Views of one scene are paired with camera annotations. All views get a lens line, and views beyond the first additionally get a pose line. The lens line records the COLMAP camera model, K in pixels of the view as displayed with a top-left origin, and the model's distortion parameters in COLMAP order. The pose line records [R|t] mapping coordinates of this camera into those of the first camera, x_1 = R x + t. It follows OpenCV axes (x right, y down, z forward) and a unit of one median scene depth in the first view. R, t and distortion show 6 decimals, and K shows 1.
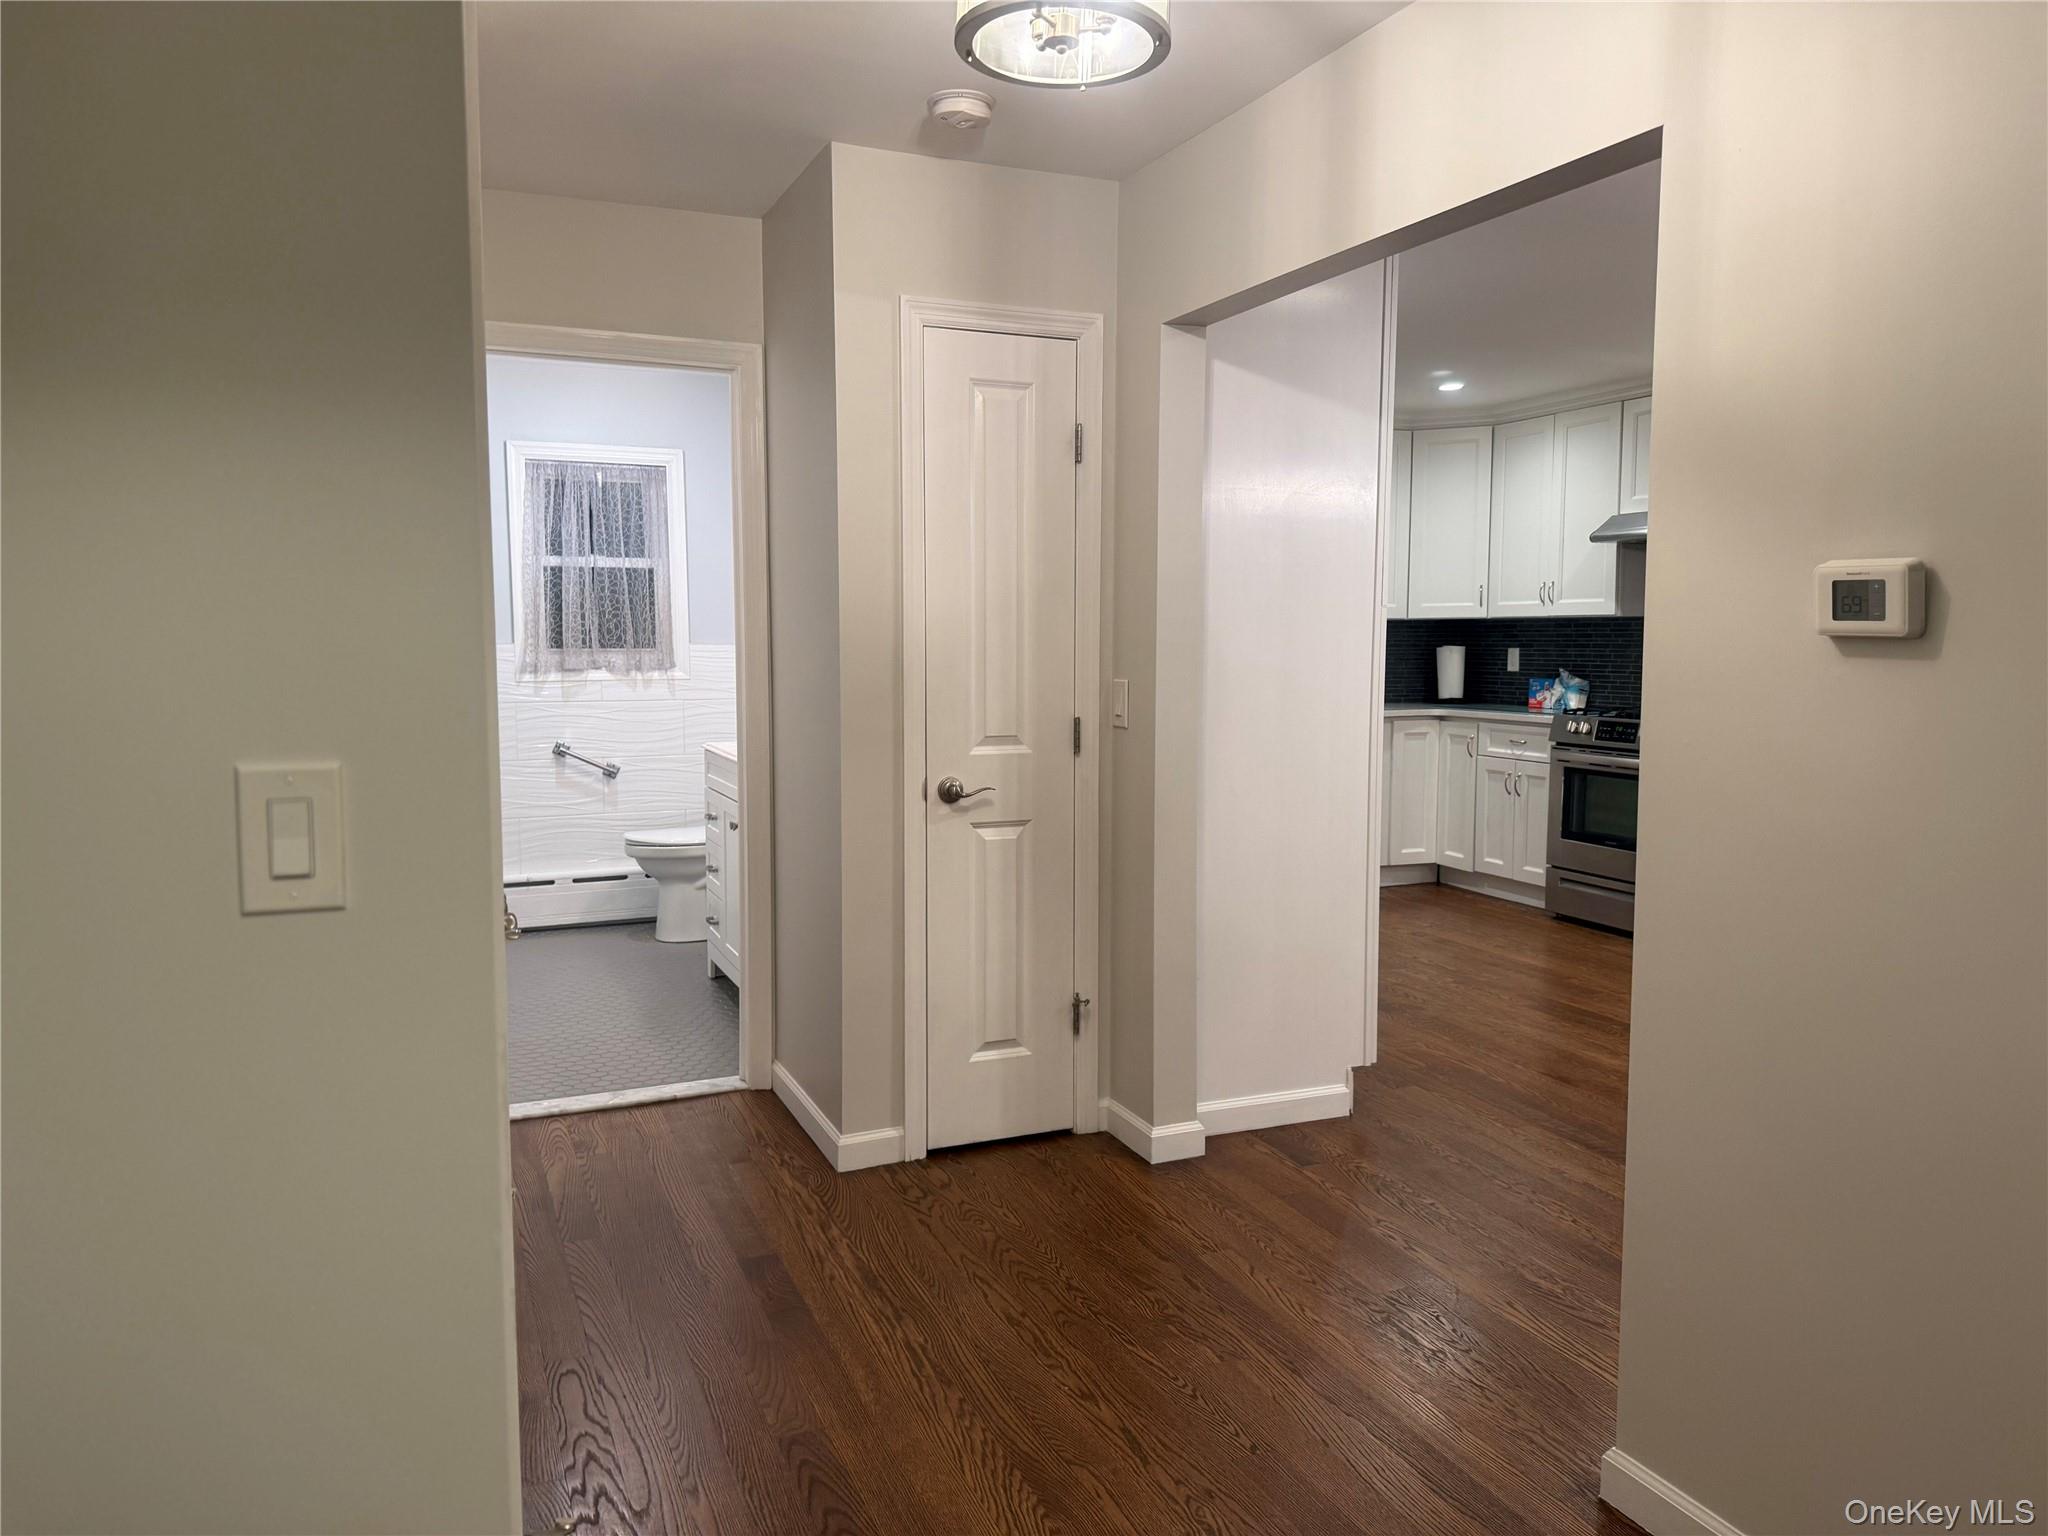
lens RADIAL K [[1452.1, 0, 957.1], [0, 1452.1, 762.9], [0, 0, 1]] dist [0.057884, -0.078687]
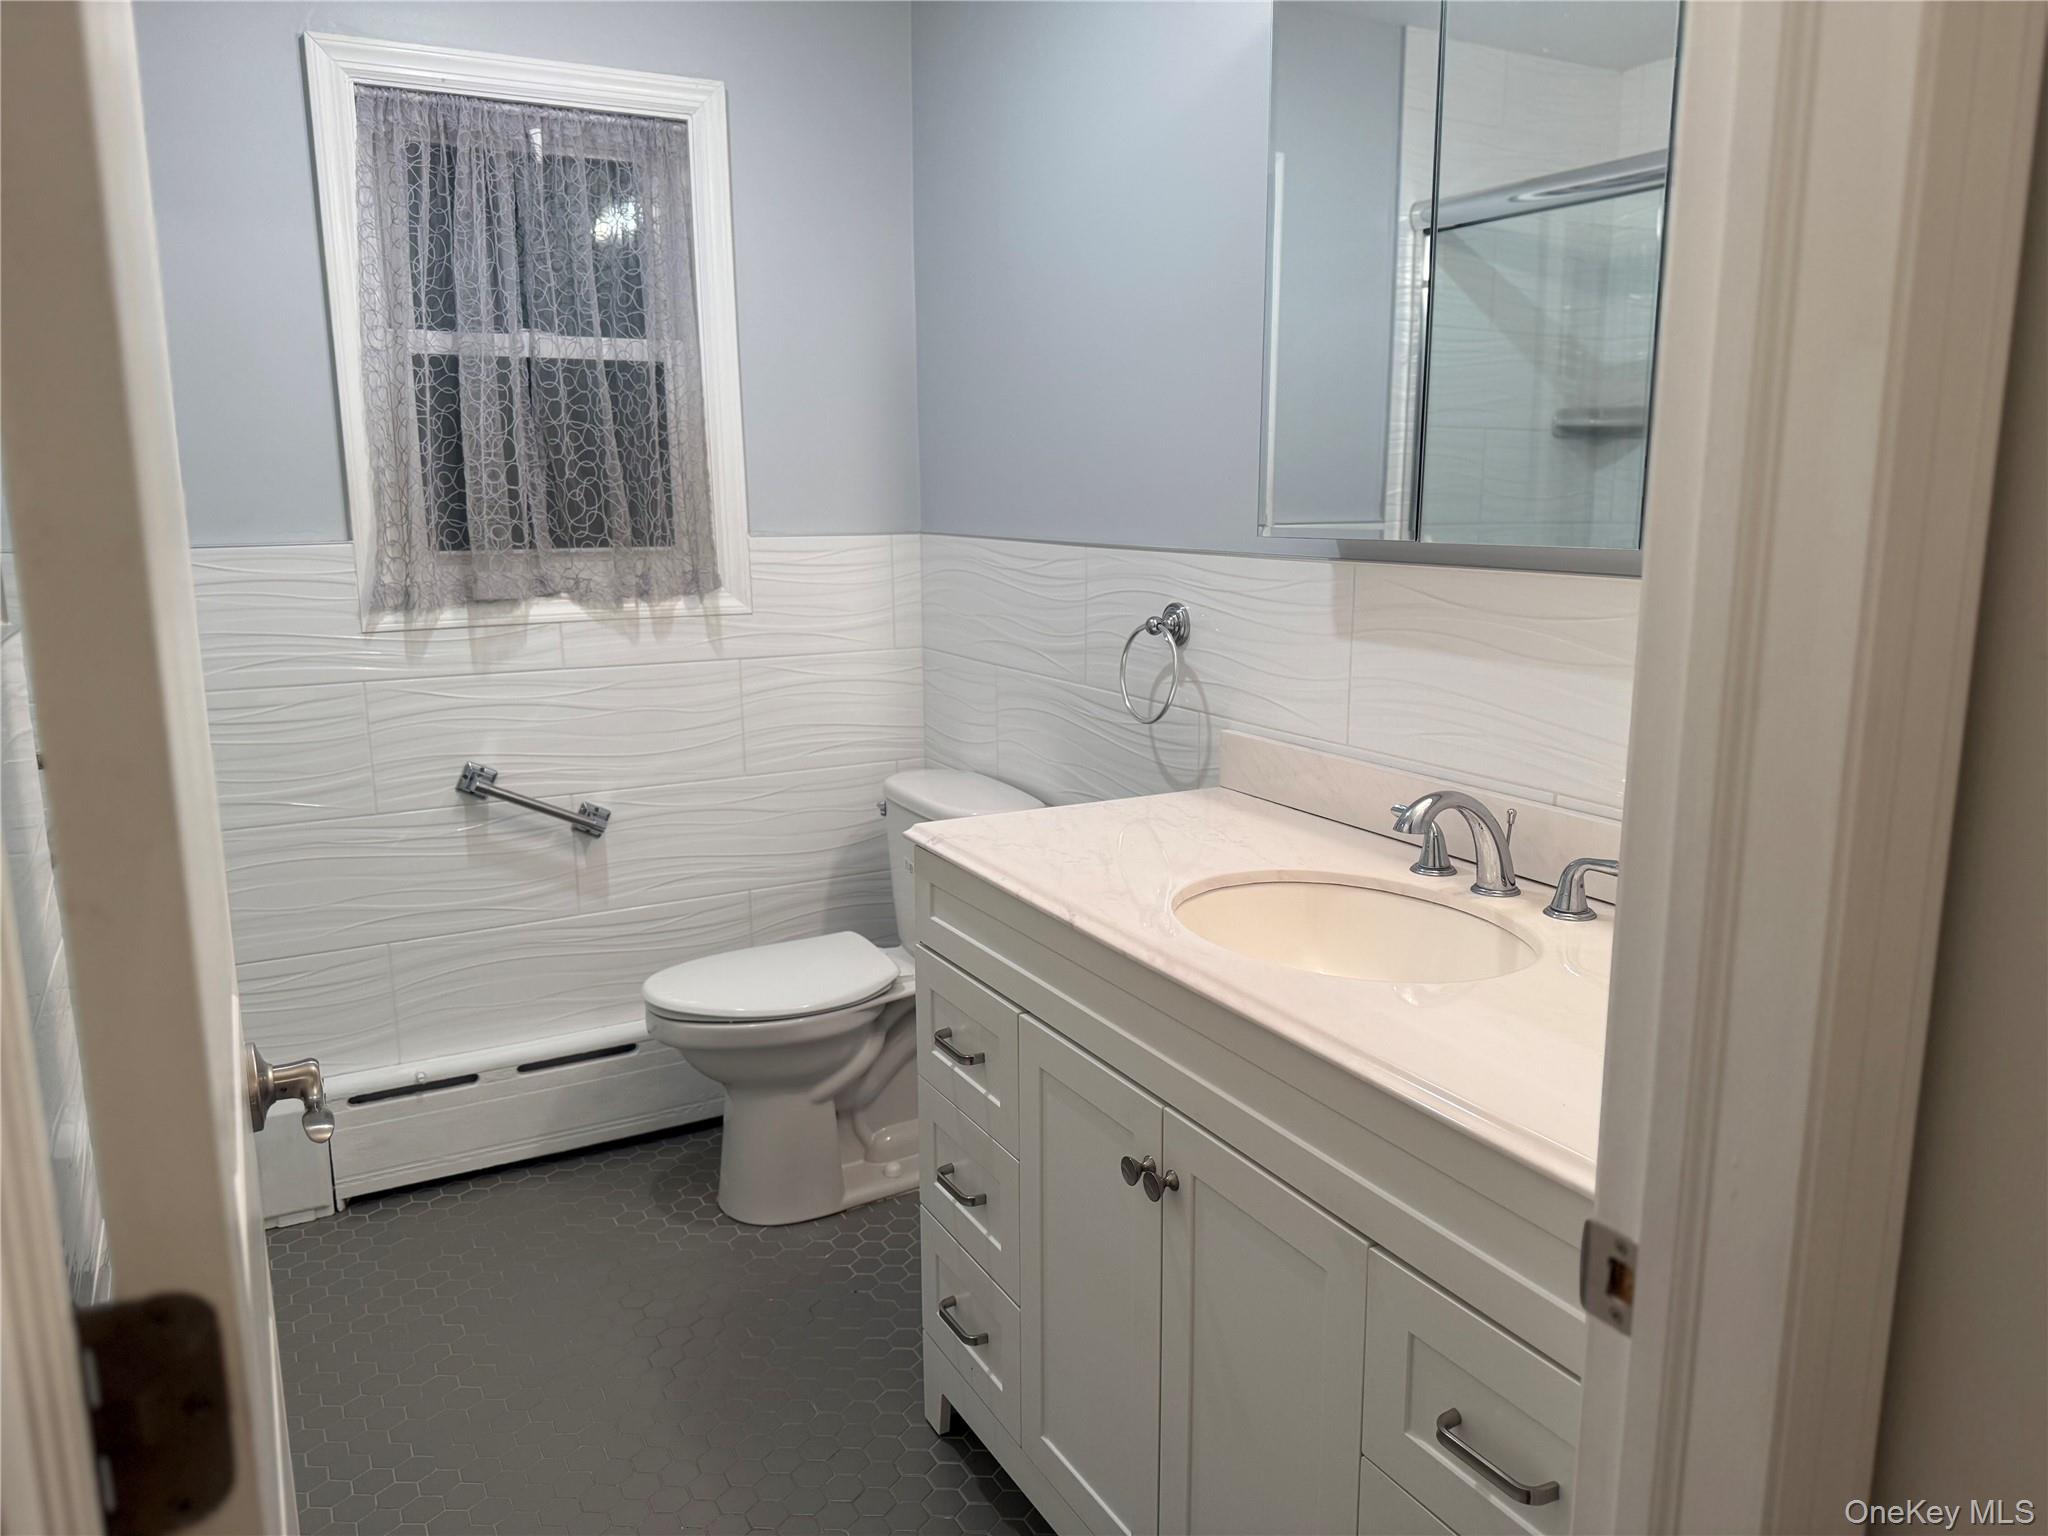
lens RADIAL K [[1452.1, 0, 941.3], [0, 1452.1, 757.6], [0, 0, 1]] dist [0.057884, -0.078687]
pose [[0.994905, -0.024806, 0.097715, -0.173818], [0.014233, 0.994109, 0.107447, -0.061567], [-0.099805, -0.105509, 0.989397, 0.547336]]
